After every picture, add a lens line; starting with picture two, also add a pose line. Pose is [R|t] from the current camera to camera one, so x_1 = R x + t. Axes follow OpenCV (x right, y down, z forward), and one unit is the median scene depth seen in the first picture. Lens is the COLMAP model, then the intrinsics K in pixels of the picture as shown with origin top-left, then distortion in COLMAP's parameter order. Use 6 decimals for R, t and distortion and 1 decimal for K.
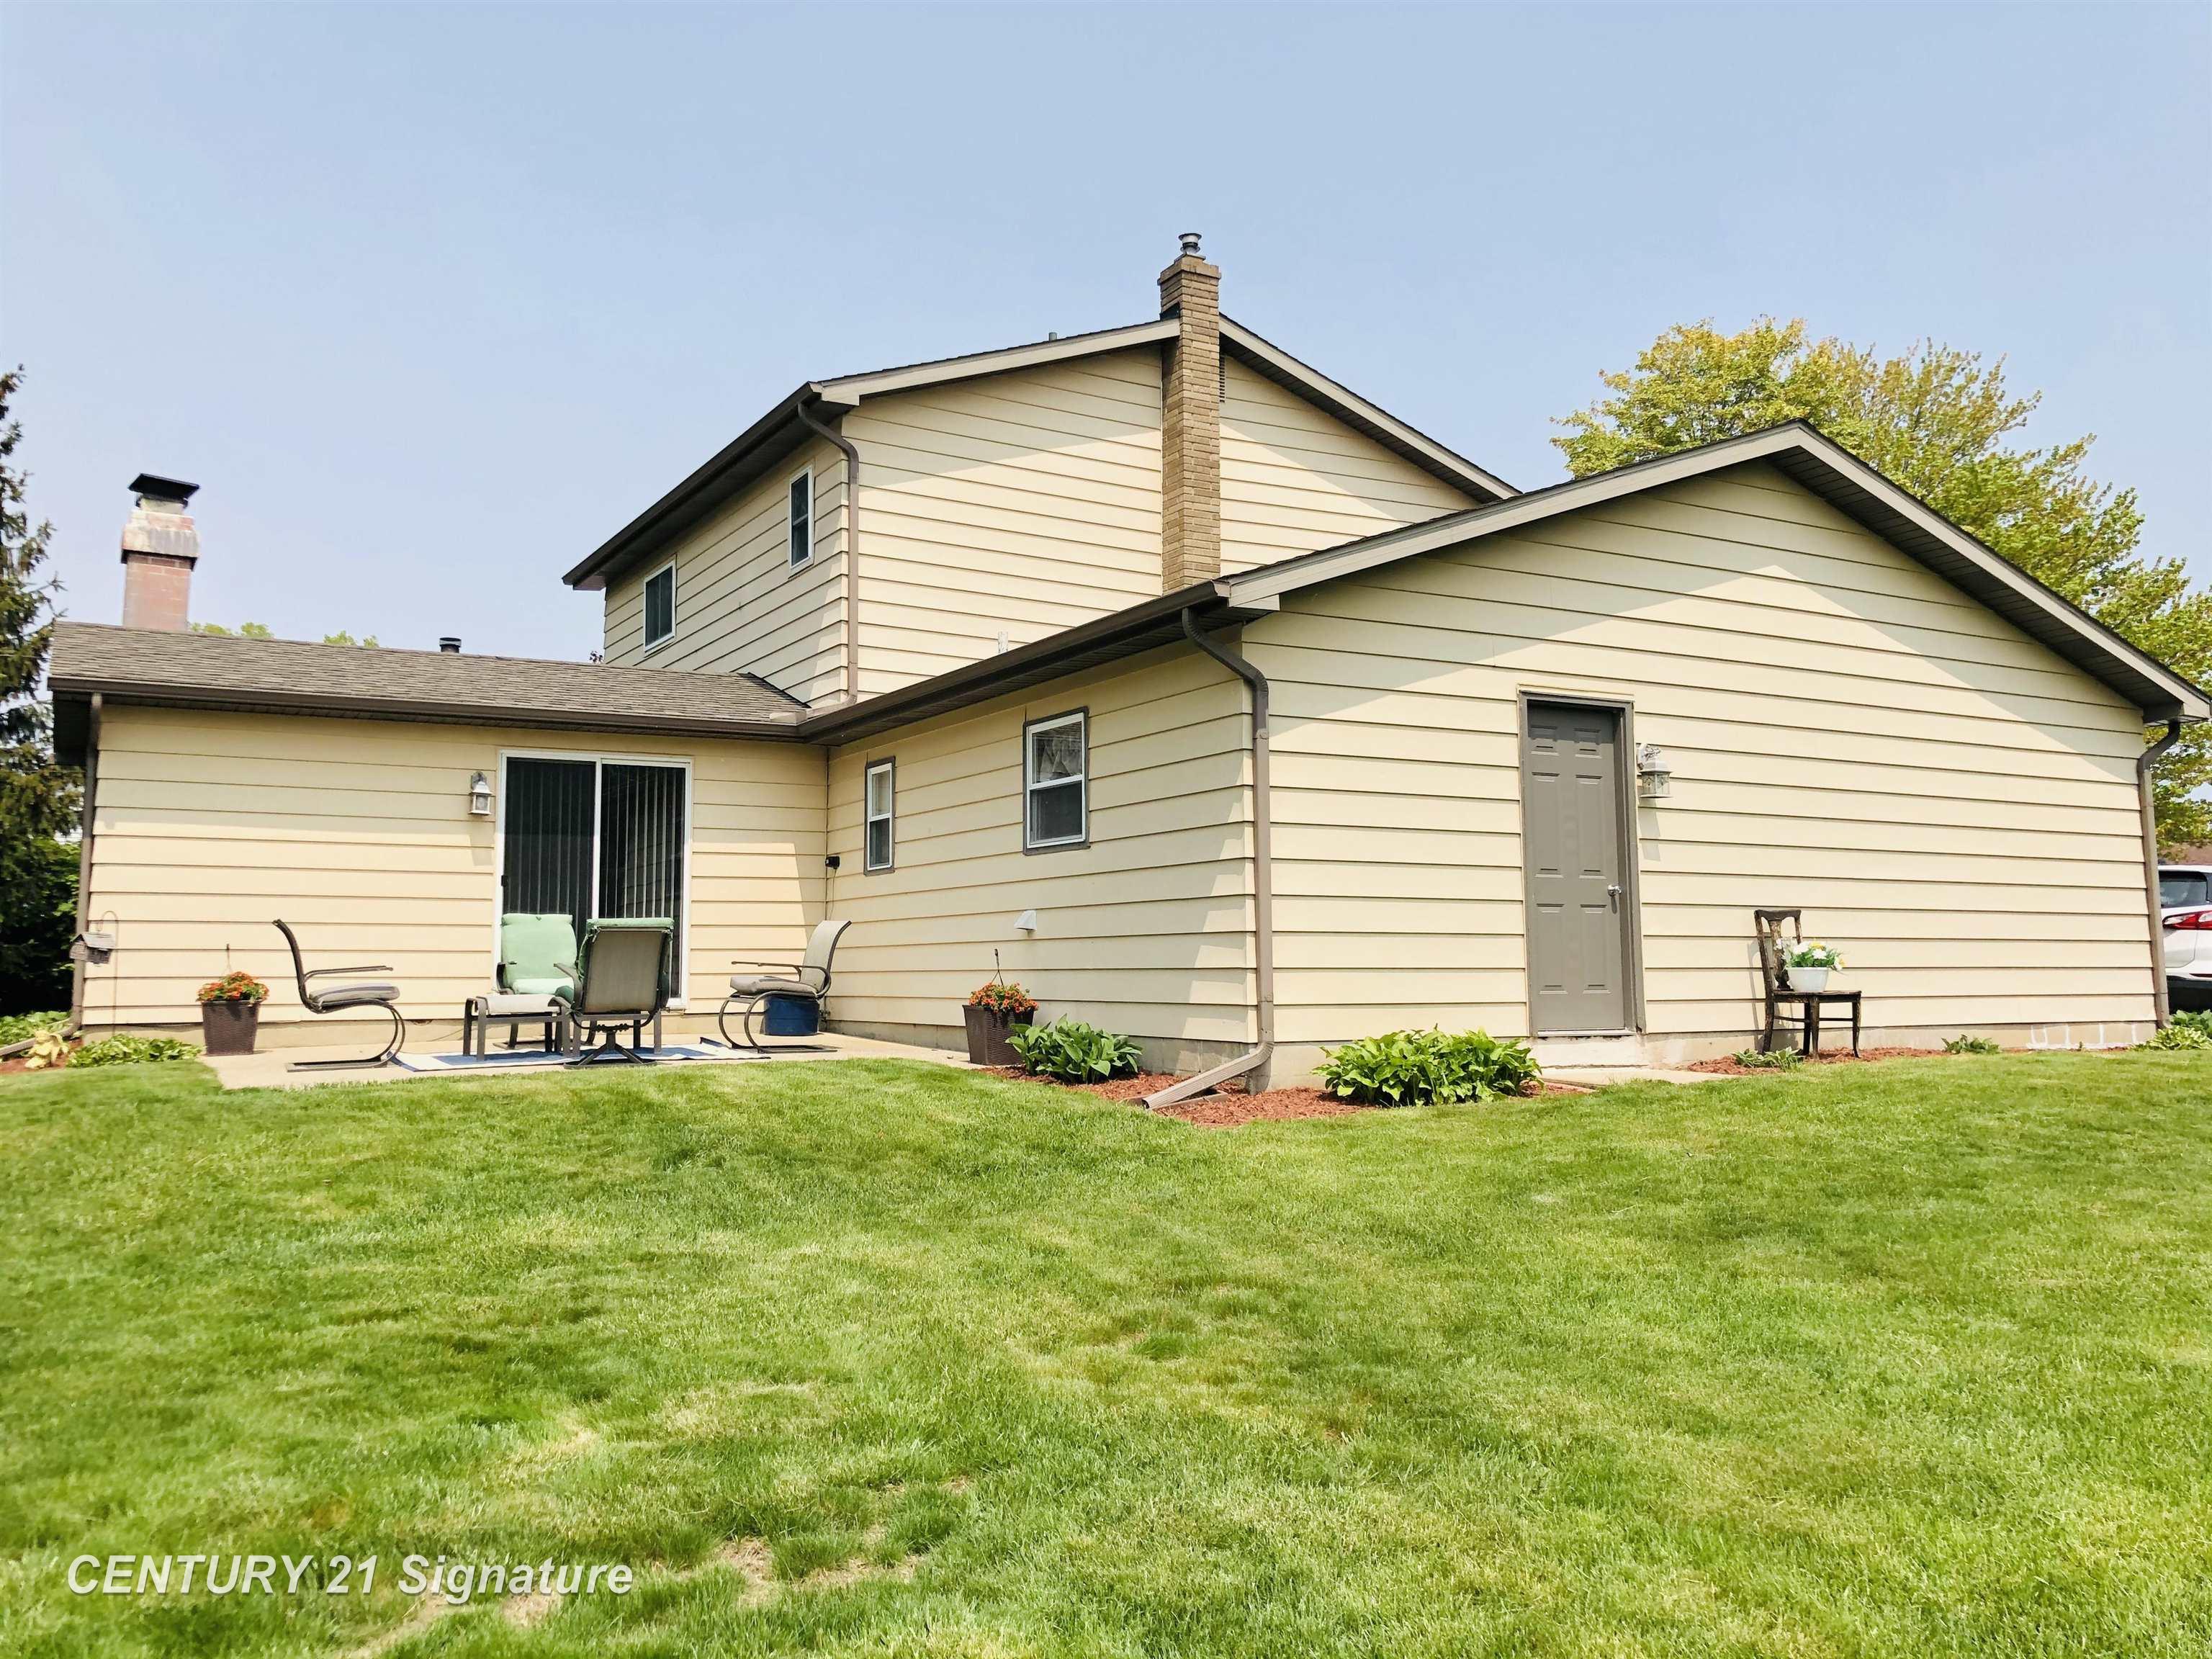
lens RADIAL K [[1804.4, 0, 1104.7], [0, 1804.4, 825.4], [0, 0, 1]] dist [0.006215, 0.002466]
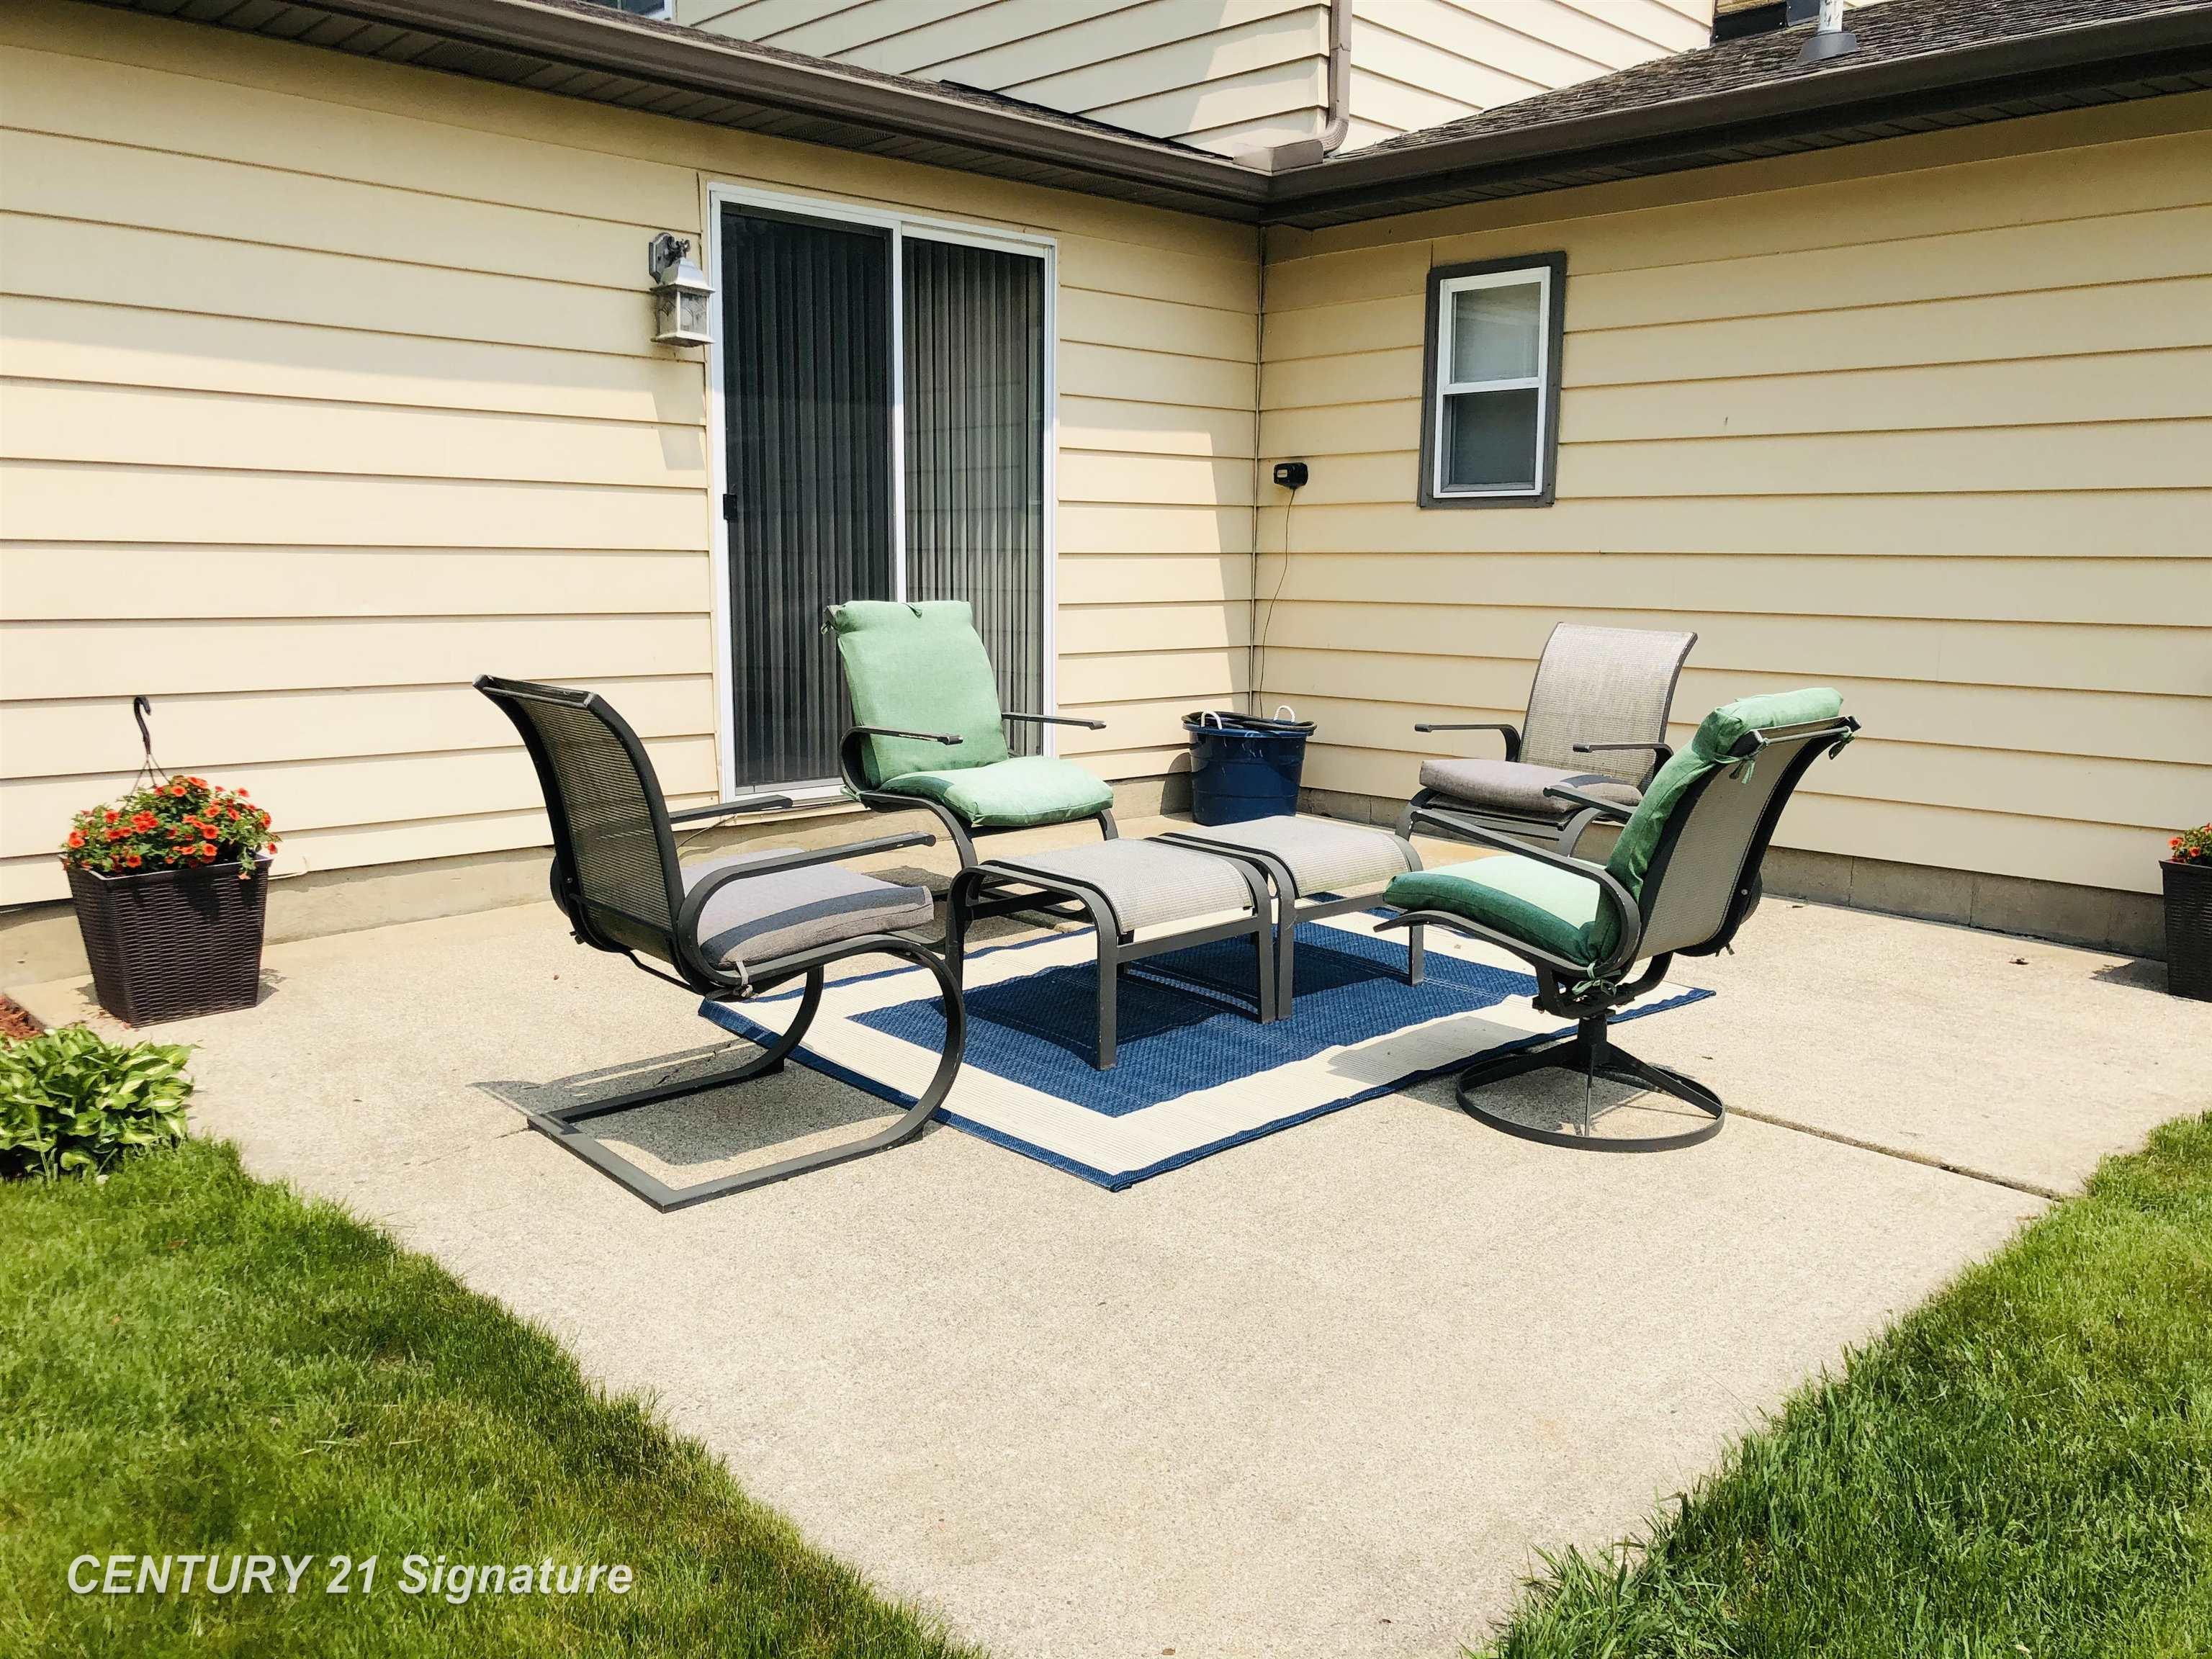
lens RADIAL K [[1804.4, 0, 1108.5], [0, 1804.4, 829.2], [0, 0, 1]] dist [0.006215, 0.002466]
pose [[0.966467, -0.023105, 0.255749, -0.356043], [-0.036193, 0.973746, 0.224740, 0.005817], [-0.254227, -0.226460, 0.940258, 0.562759]]
